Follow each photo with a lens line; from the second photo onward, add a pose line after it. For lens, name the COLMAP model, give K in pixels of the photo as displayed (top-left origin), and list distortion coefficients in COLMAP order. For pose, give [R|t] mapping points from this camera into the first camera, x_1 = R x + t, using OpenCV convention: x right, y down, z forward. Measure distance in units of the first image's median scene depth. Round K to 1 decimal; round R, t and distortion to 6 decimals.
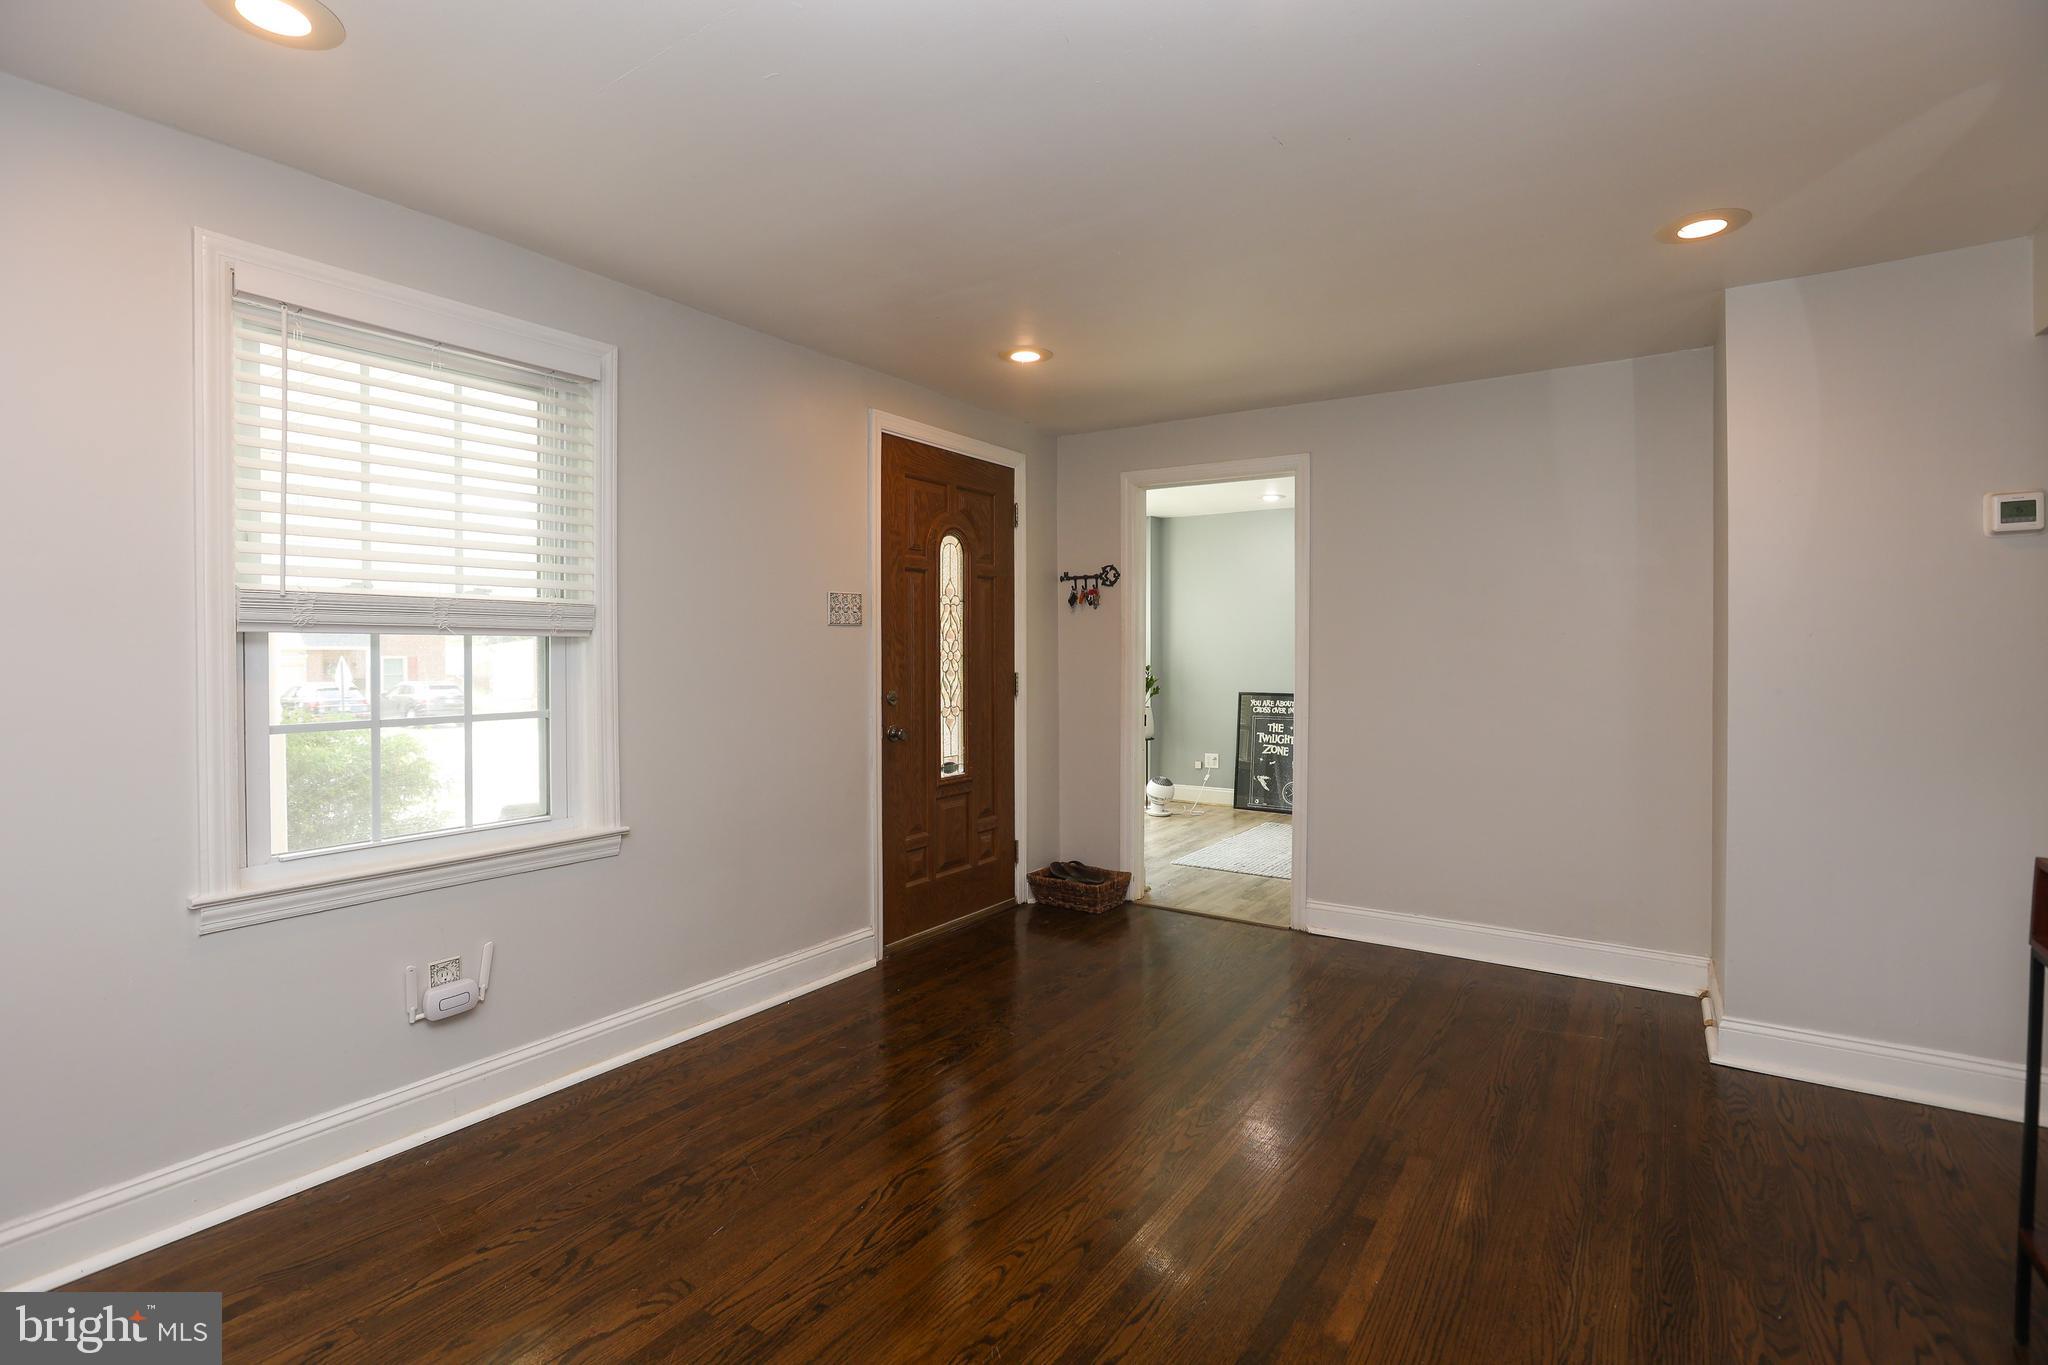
lens RADIAL K [[970.8, 0, 1026.0], [0, 970.8, 672.7], [0, 0, 1]] dist [-0.053173, 0.016550]
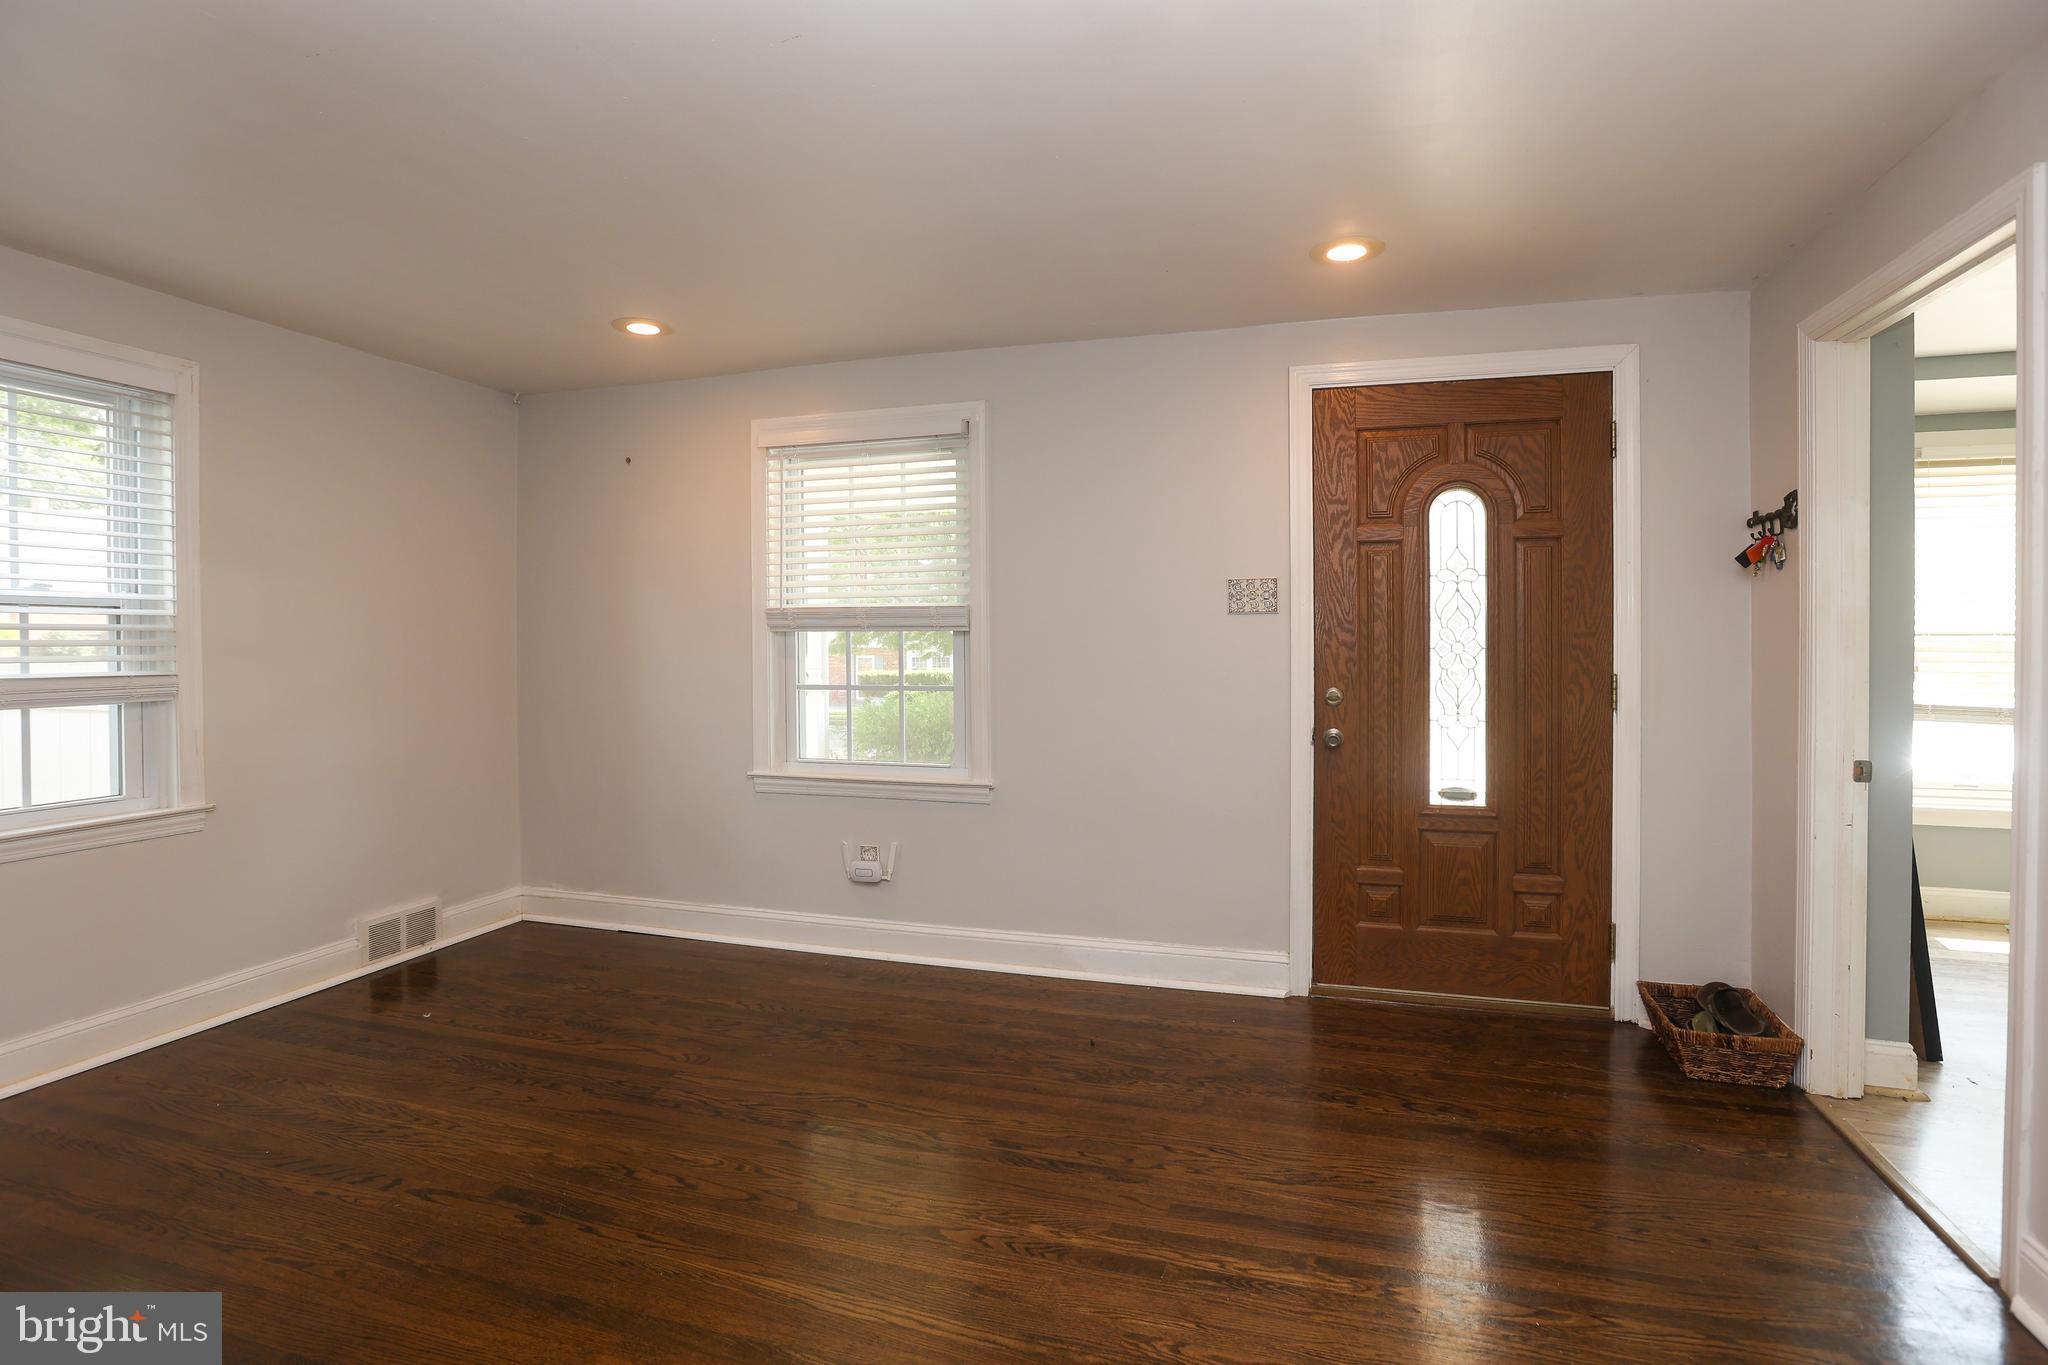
lens RADIAL K [[970.8, 0, 1027.5], [0, 970.8, 651.6], [0, 0, 1]] dist [-0.053173, 0.016550]
pose [[0.289980, 0.009130, -0.956989, 0.611680], [-0.020686, 0.999781, 0.003271, -0.011134], [0.956809, 0.018847, 0.290106, 0.510719]]
